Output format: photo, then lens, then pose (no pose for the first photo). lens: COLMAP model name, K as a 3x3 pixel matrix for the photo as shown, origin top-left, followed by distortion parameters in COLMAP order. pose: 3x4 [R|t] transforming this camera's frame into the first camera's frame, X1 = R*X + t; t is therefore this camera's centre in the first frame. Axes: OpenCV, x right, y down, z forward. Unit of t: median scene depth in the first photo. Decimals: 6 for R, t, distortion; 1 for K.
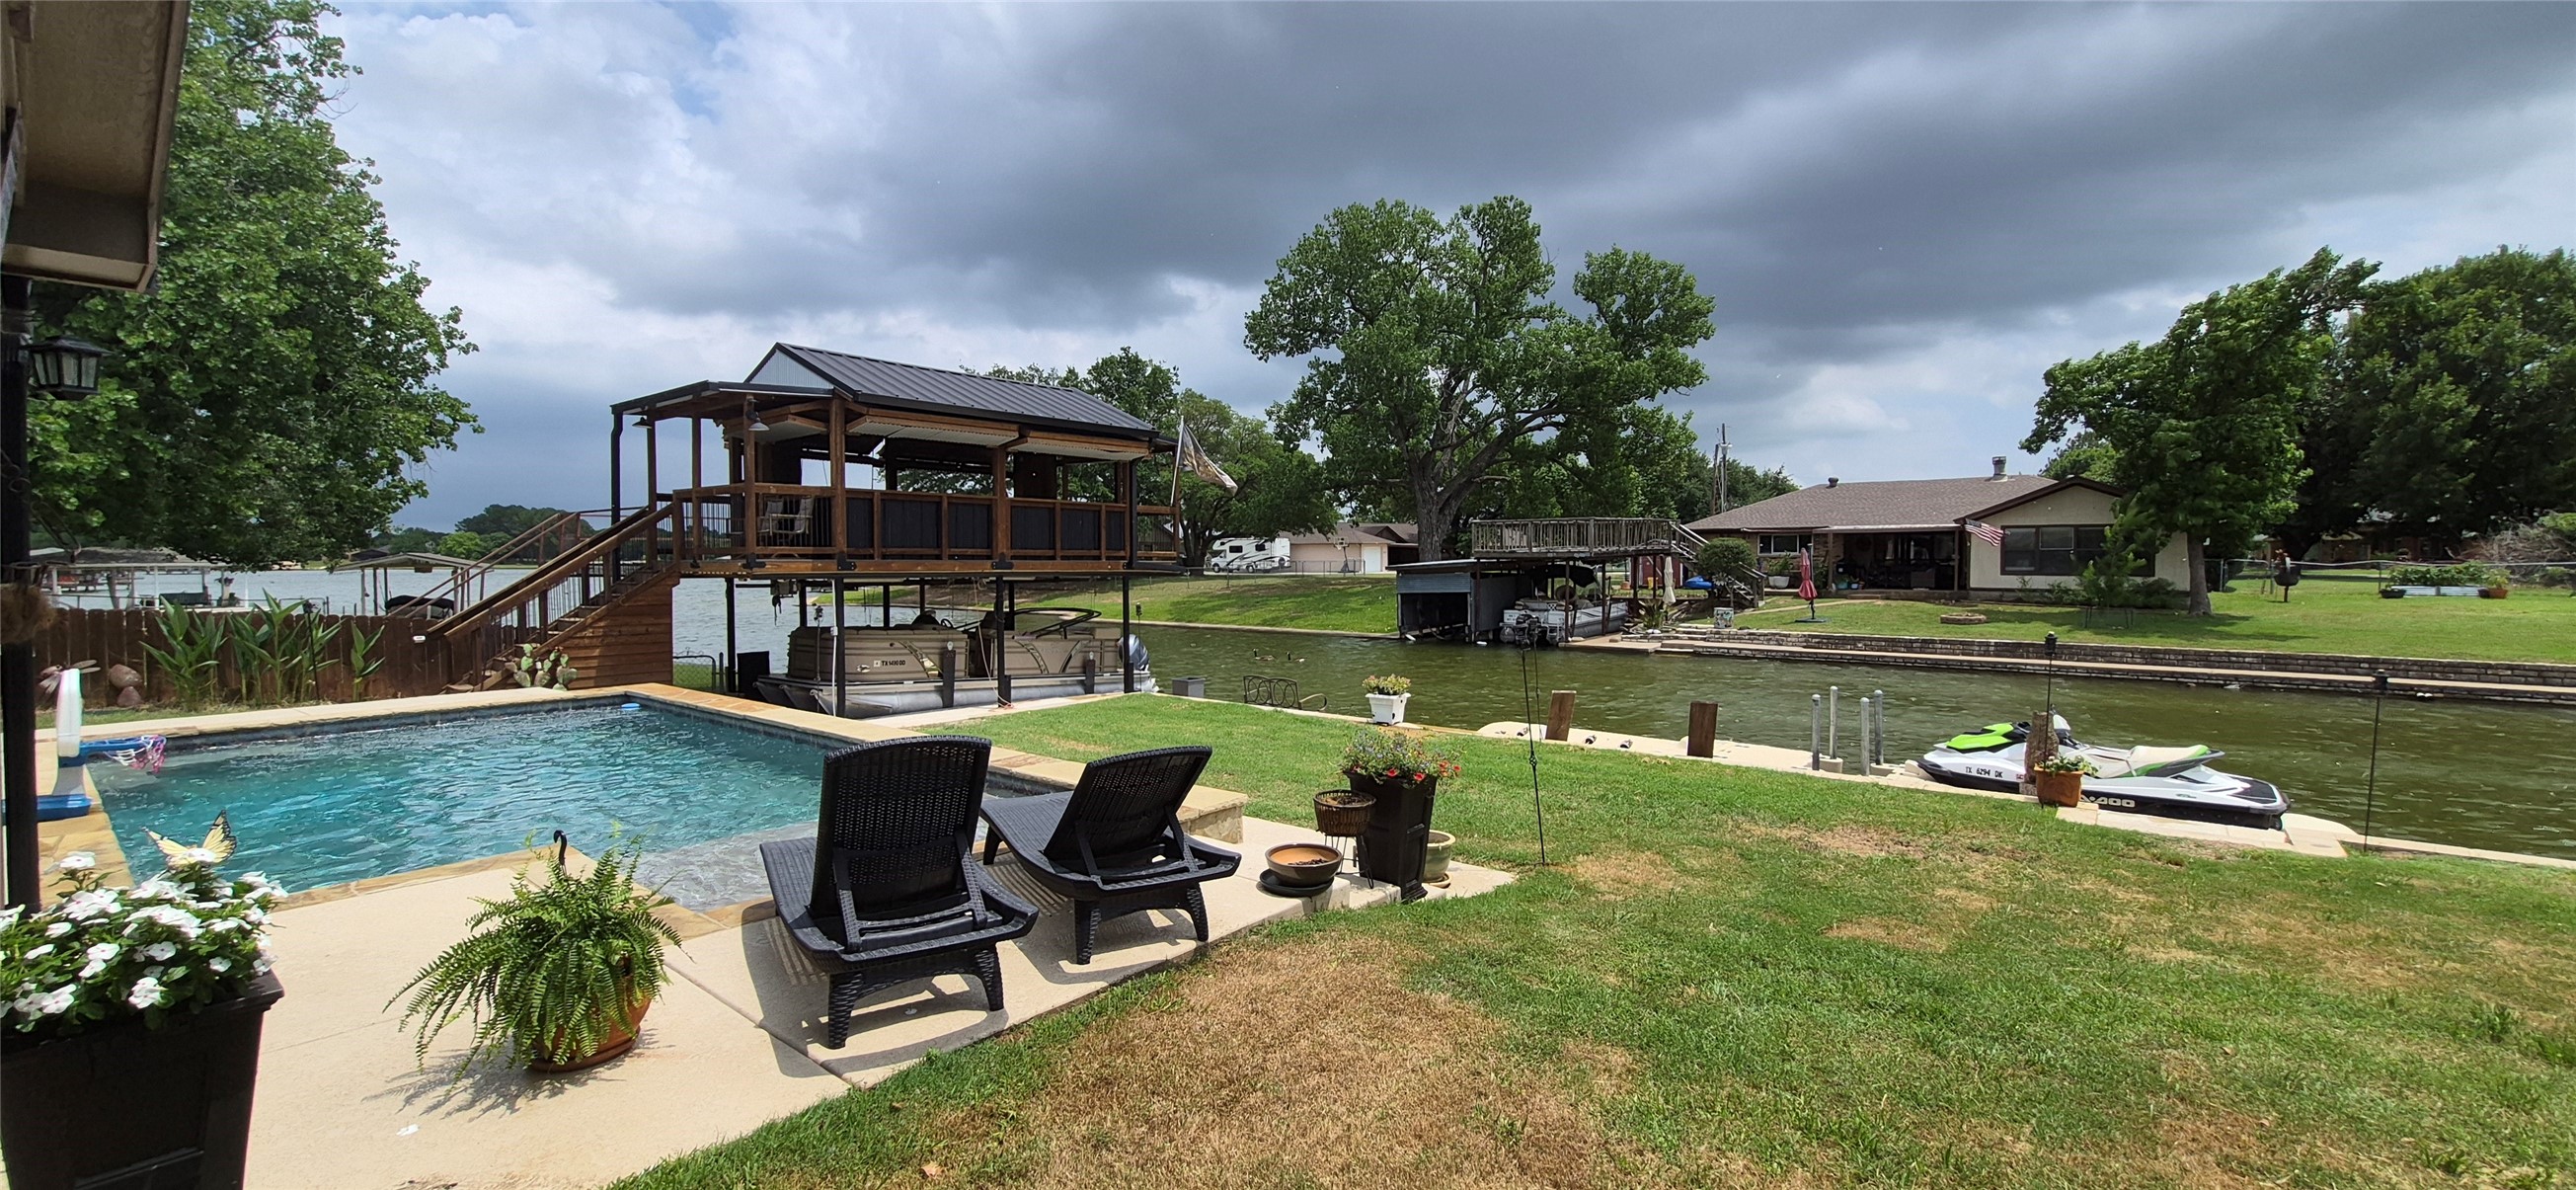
lens RADIAL K [[1034.4, 0, 1299.9], [0, 1034.4, 587.6], [0, 0, 1]] dist [-0.000200, 0.002367]
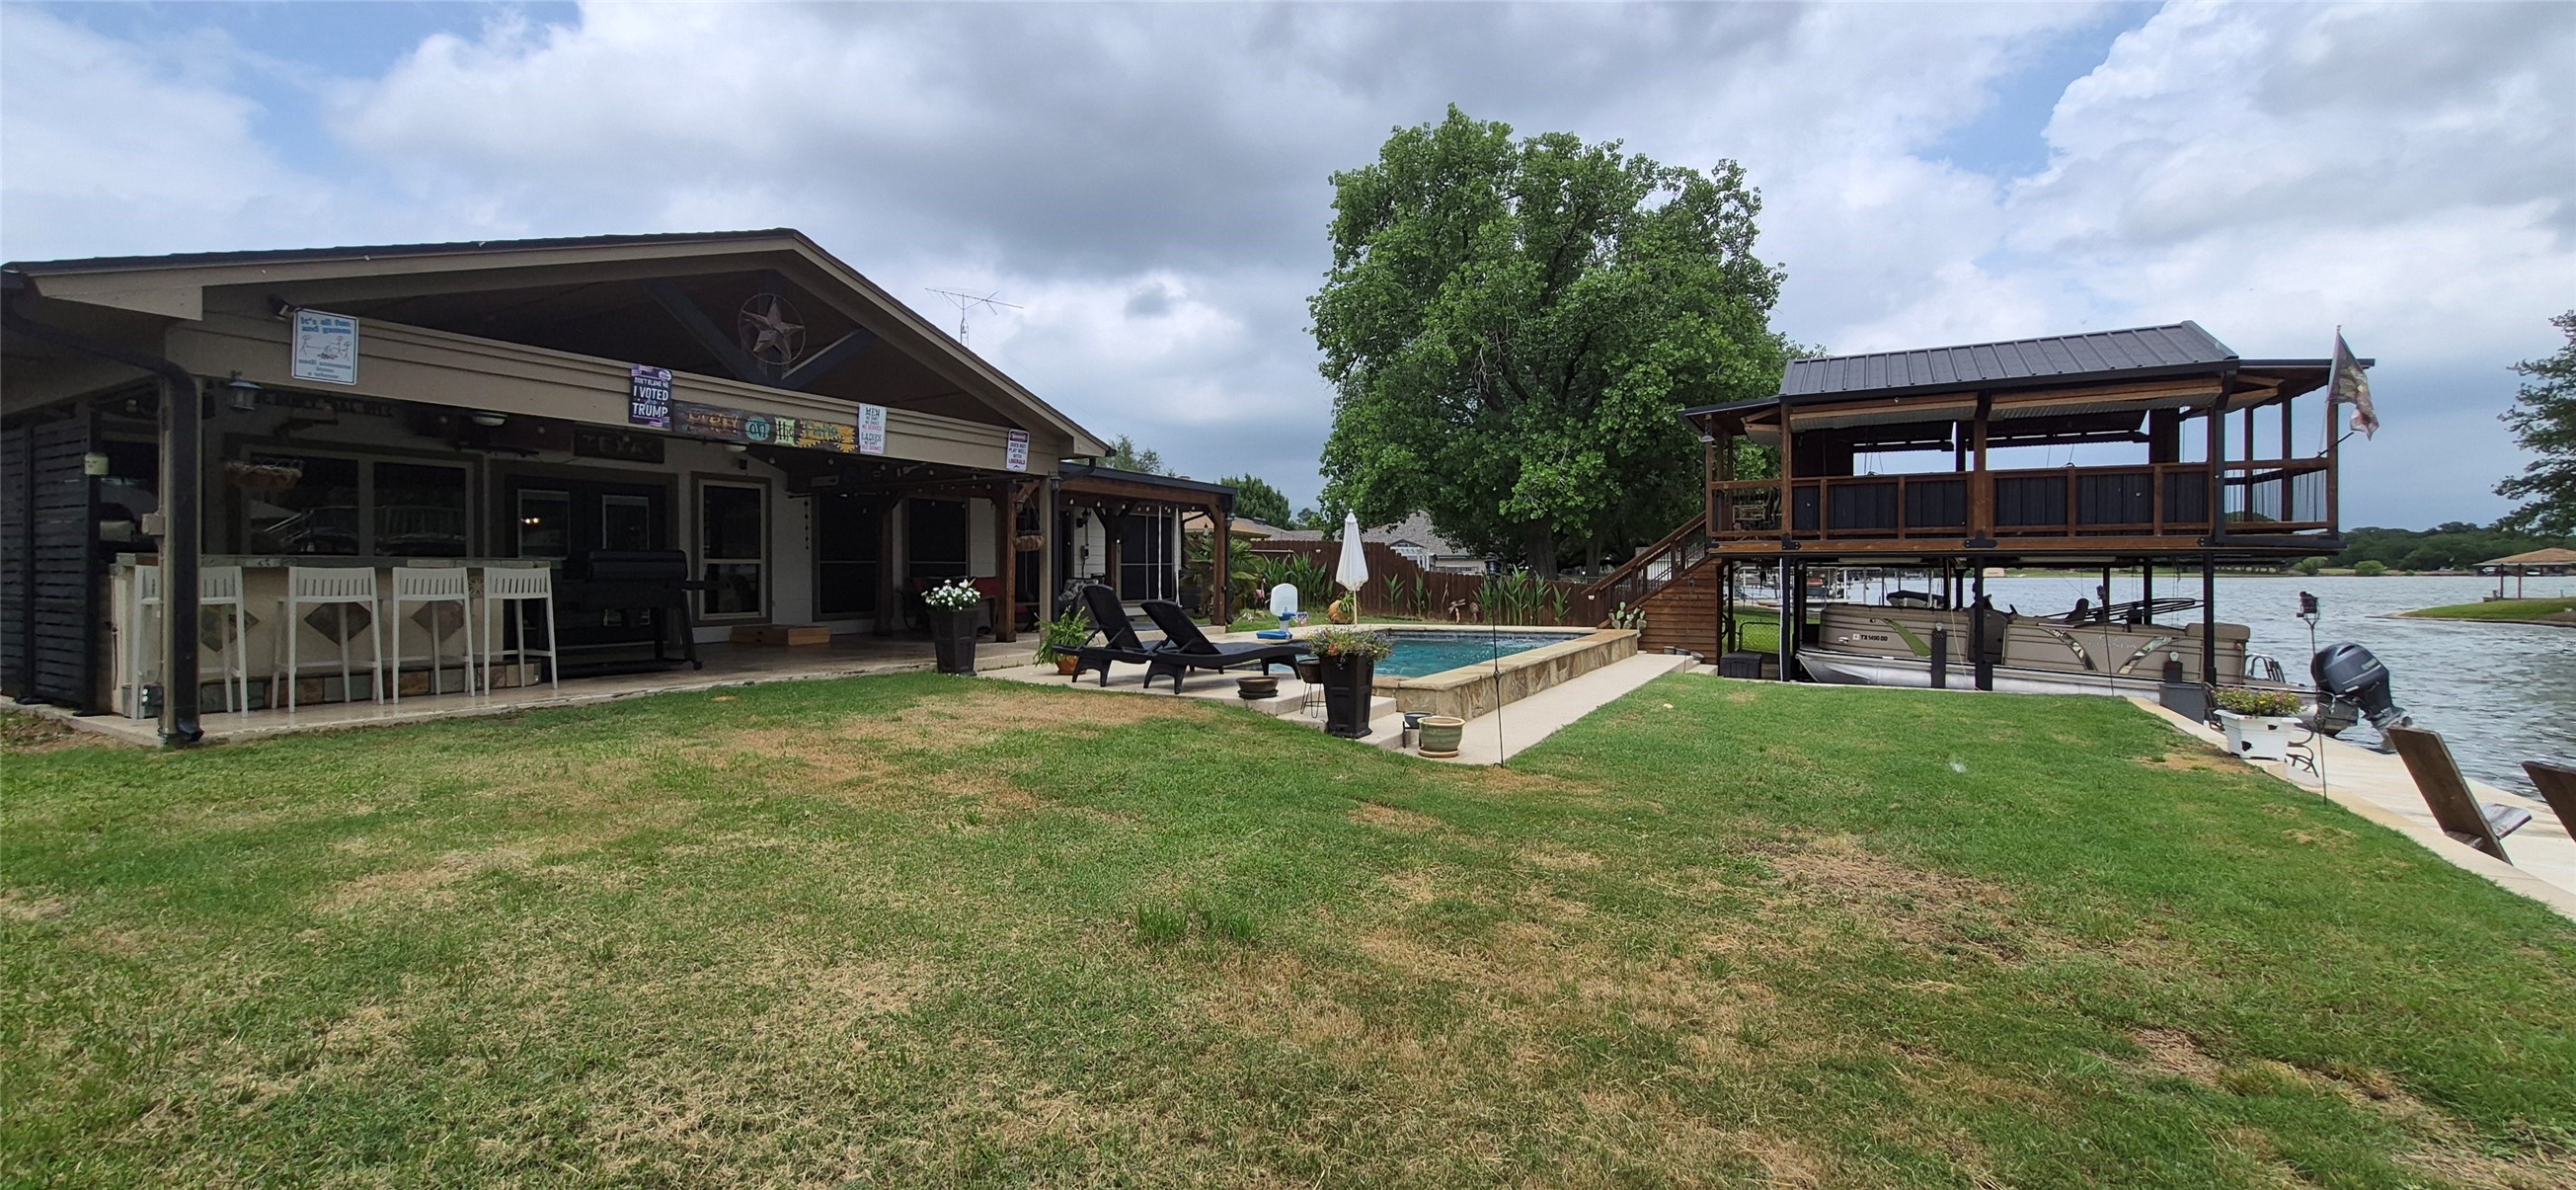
lens RADIAL K [[1035.4, 0, 1313.5], [0, 1035.4, 590.6], [0, 0, 1]] dist [0.000864, -0.000081]
pose [[0.186544, 0.019177, -0.982259, 0.403085], [-0.019273, 0.999688, 0.015857, 0.014160], [0.982258, 0.015973, 0.186855, 0.175992]]
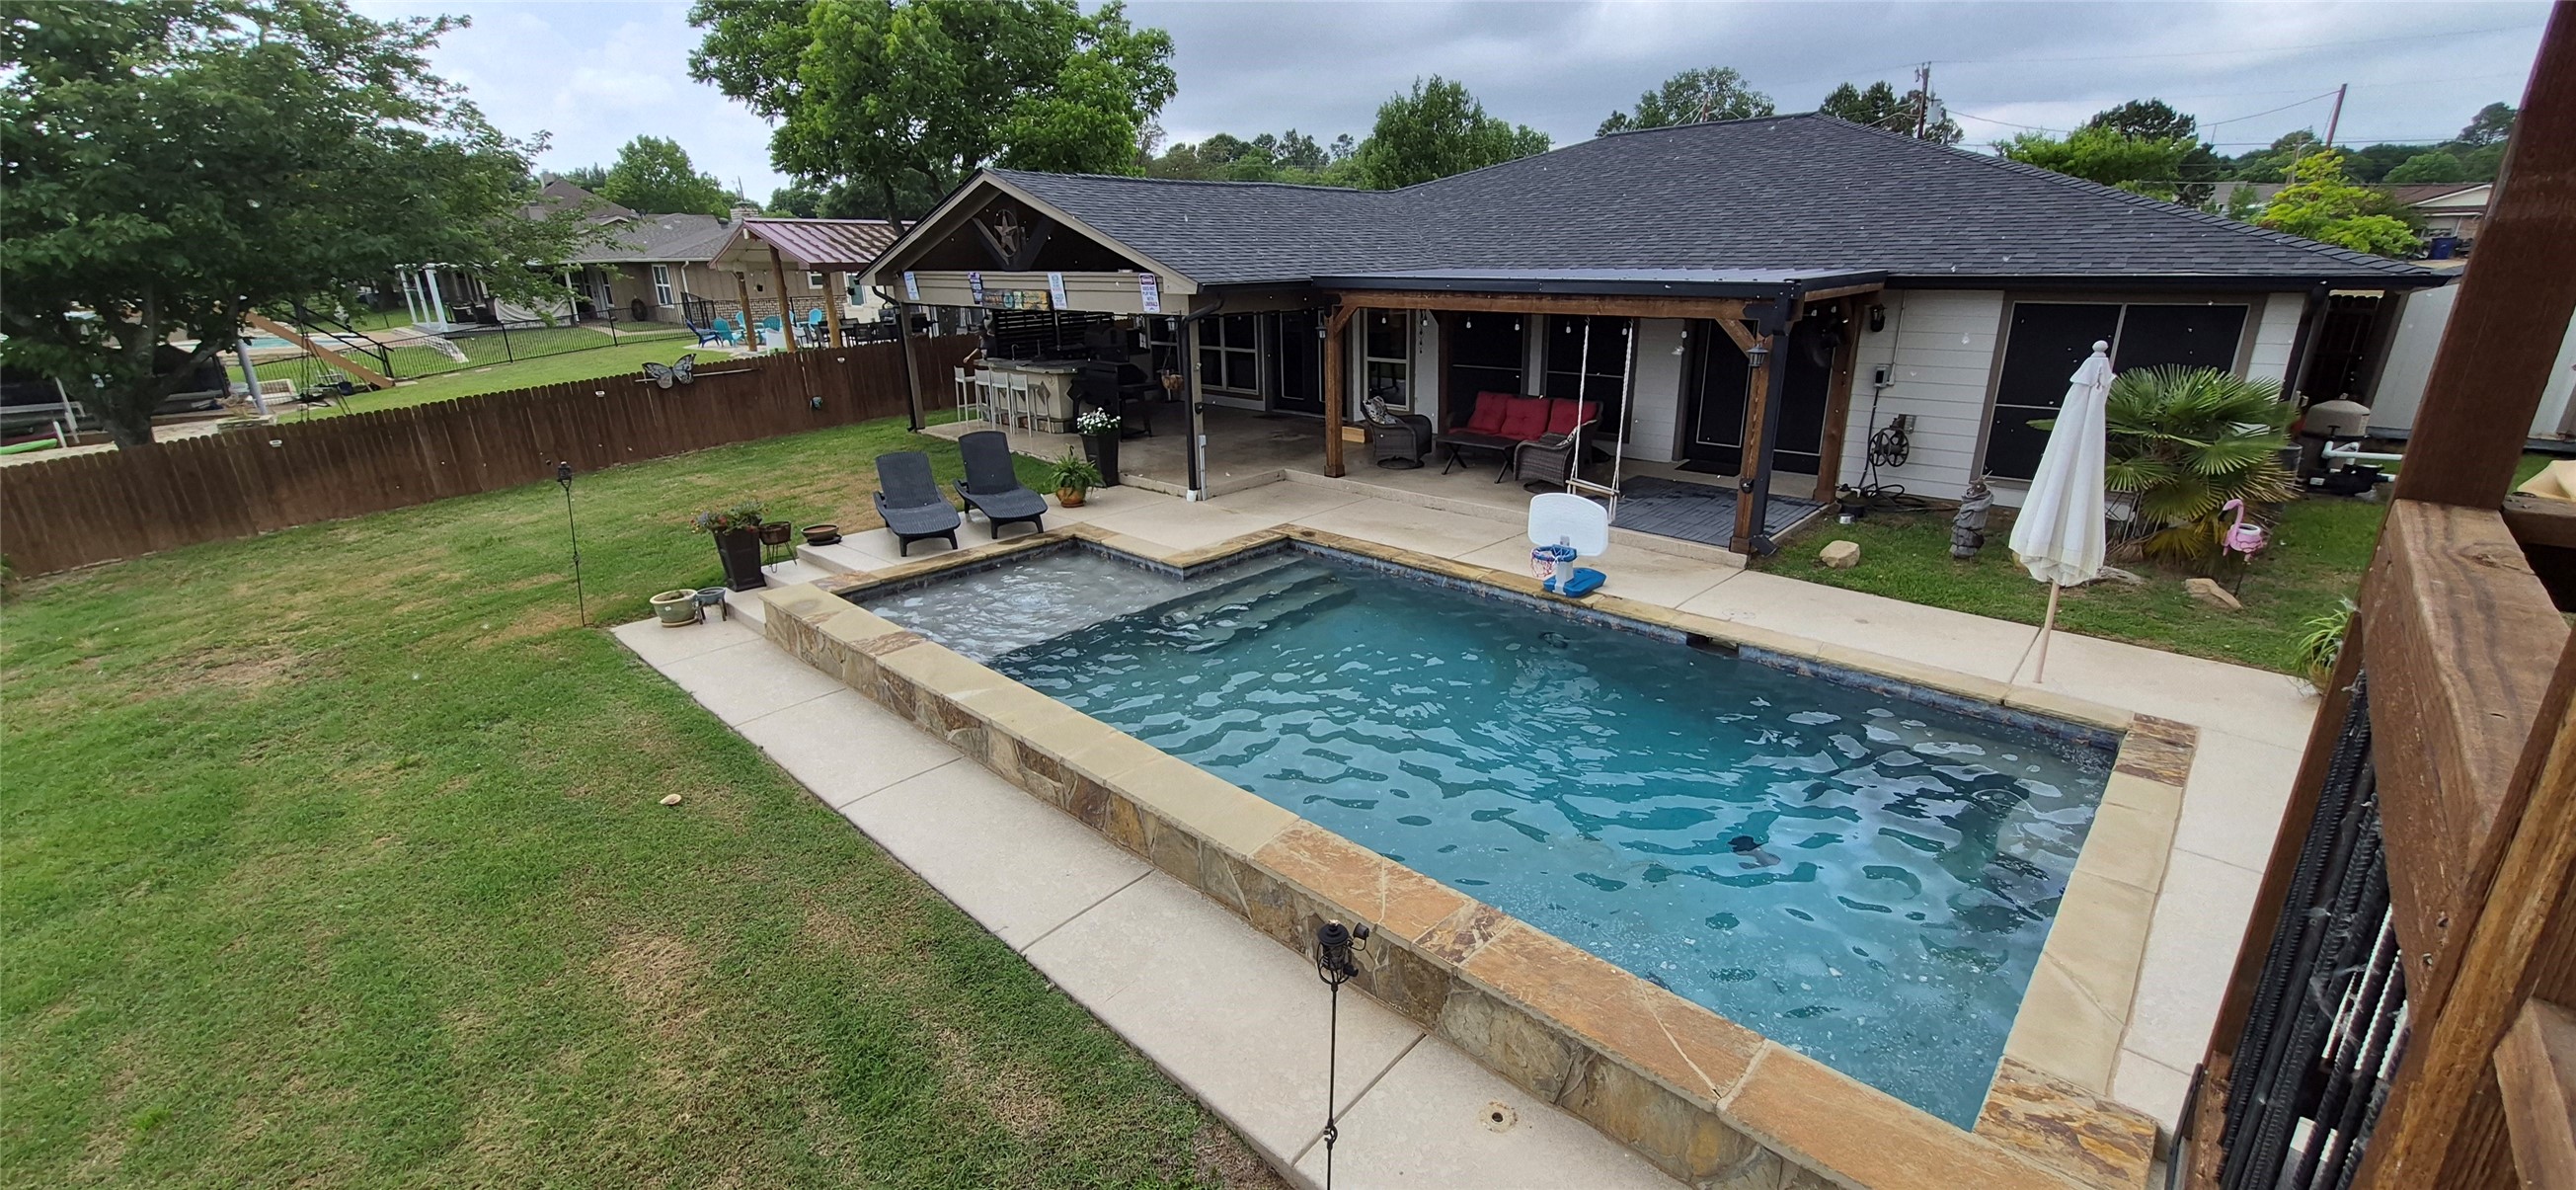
lens RADIAL K [[1035.4, 0, 1313.5], [0, 1035.4, 590.6], [0, 0, 1]] dist [0.000864, -0.000081]
pose [[-0.997559, -0.007494, 0.069427, -0.248437], [0.016281, 0.941864, 0.335600, -0.078607], [-0.067906, 0.335911, -0.939443, 0.693986]]
